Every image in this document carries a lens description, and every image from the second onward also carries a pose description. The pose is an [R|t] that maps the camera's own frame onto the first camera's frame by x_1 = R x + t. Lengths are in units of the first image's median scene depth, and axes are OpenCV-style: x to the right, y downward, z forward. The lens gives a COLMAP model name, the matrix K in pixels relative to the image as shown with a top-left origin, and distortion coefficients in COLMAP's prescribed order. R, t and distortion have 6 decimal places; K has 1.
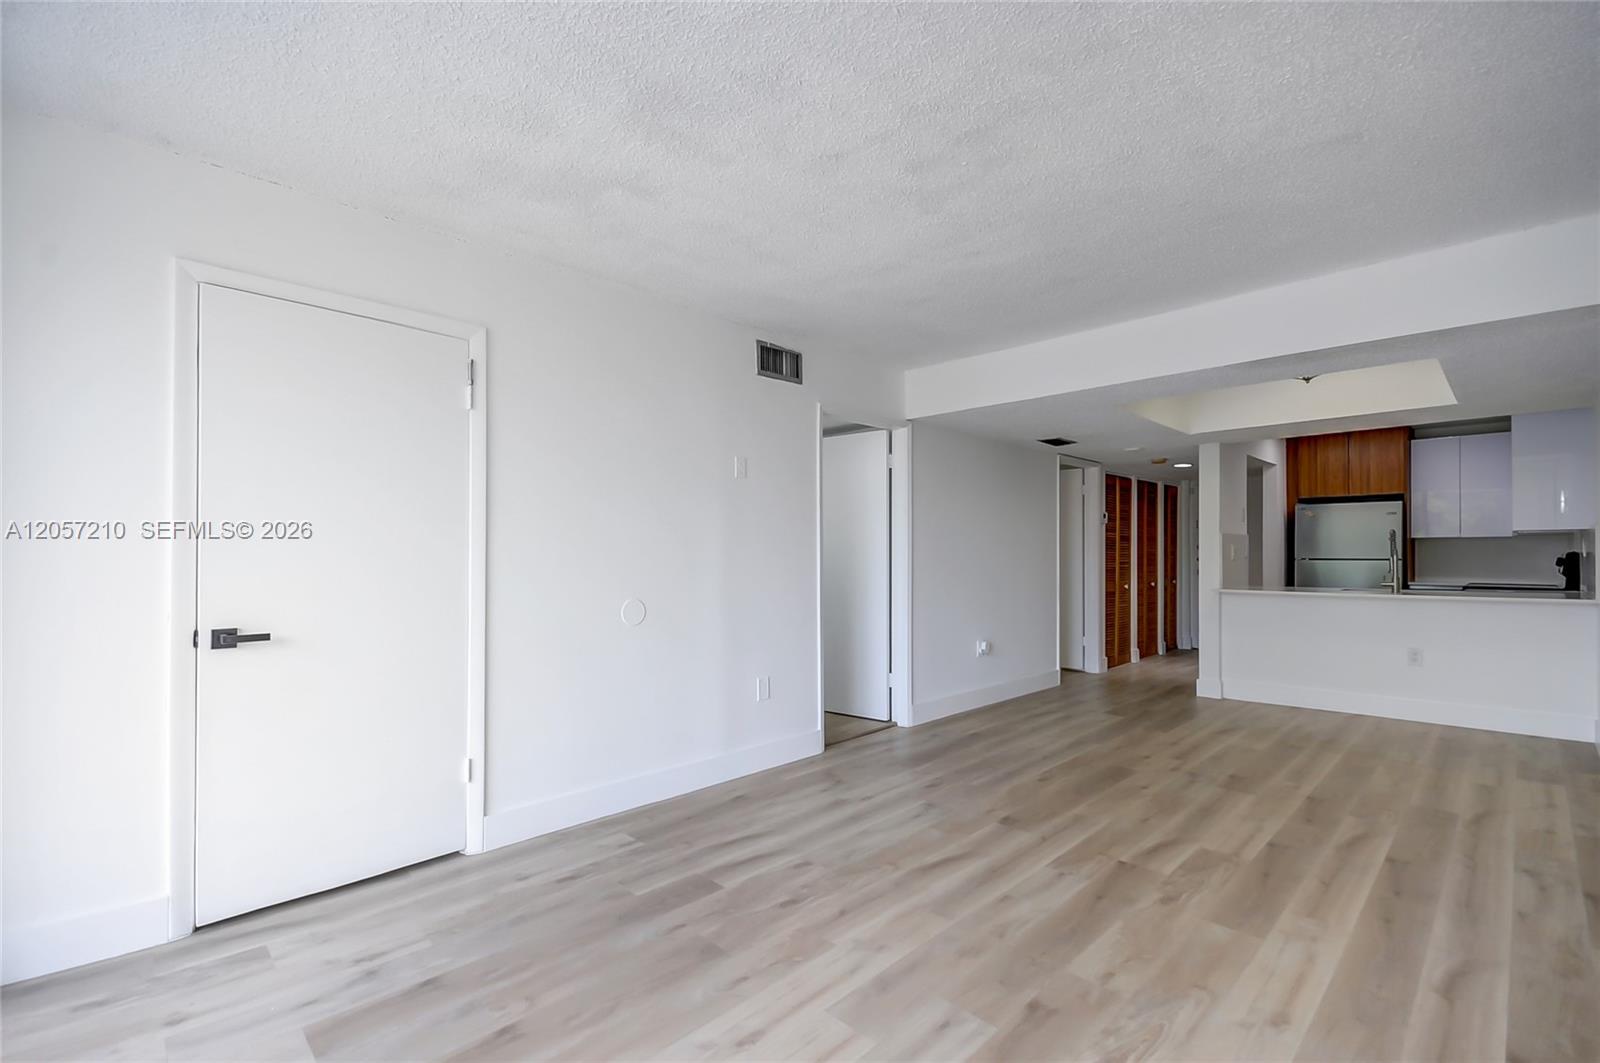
lens RADIAL K [[703.0, 0, 806.2], [0, 703.0, 546.2], [0, 0, 1]] dist [0.004648, -0.001954]
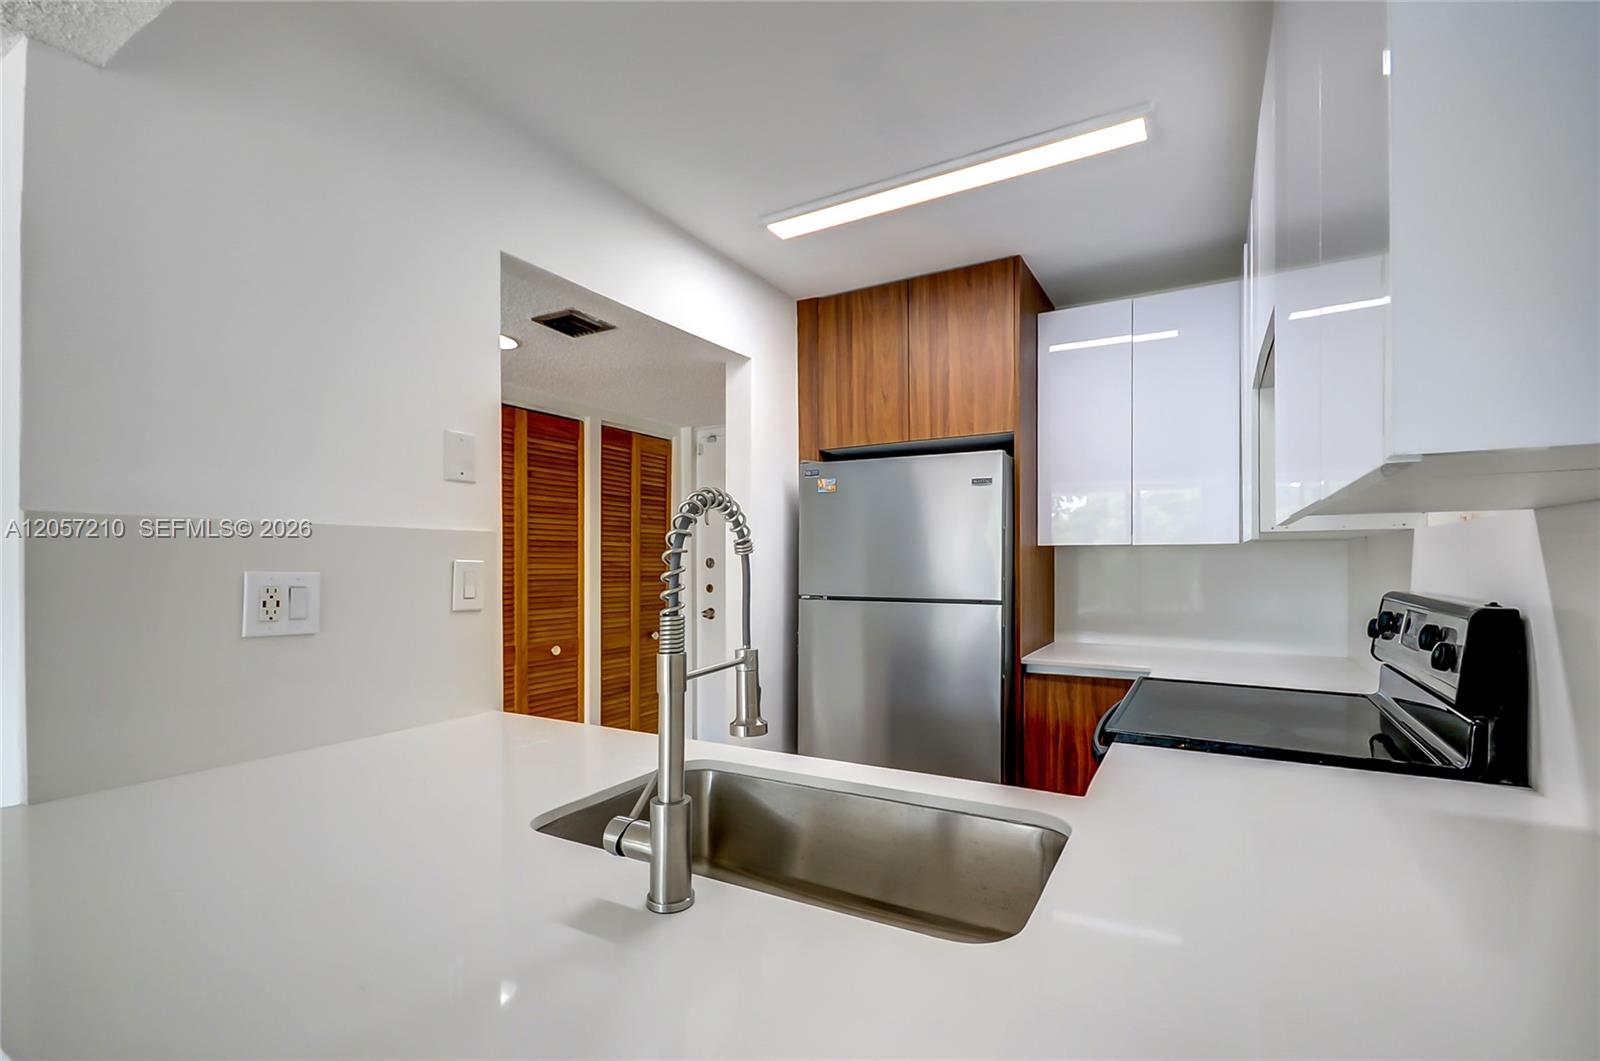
lens RADIAL K [[703.0, 0, 816.0], [0, 703.0, 562.3], [0, 0, 1]] dist [0.004648, -0.001954]
pose [[0.958956, 0.004746, 0.283514, 0.577136], [-0.006189, 0.999972, 0.004197, -0.003250], [-0.283486, -0.005779, 0.958959, 0.596427]]
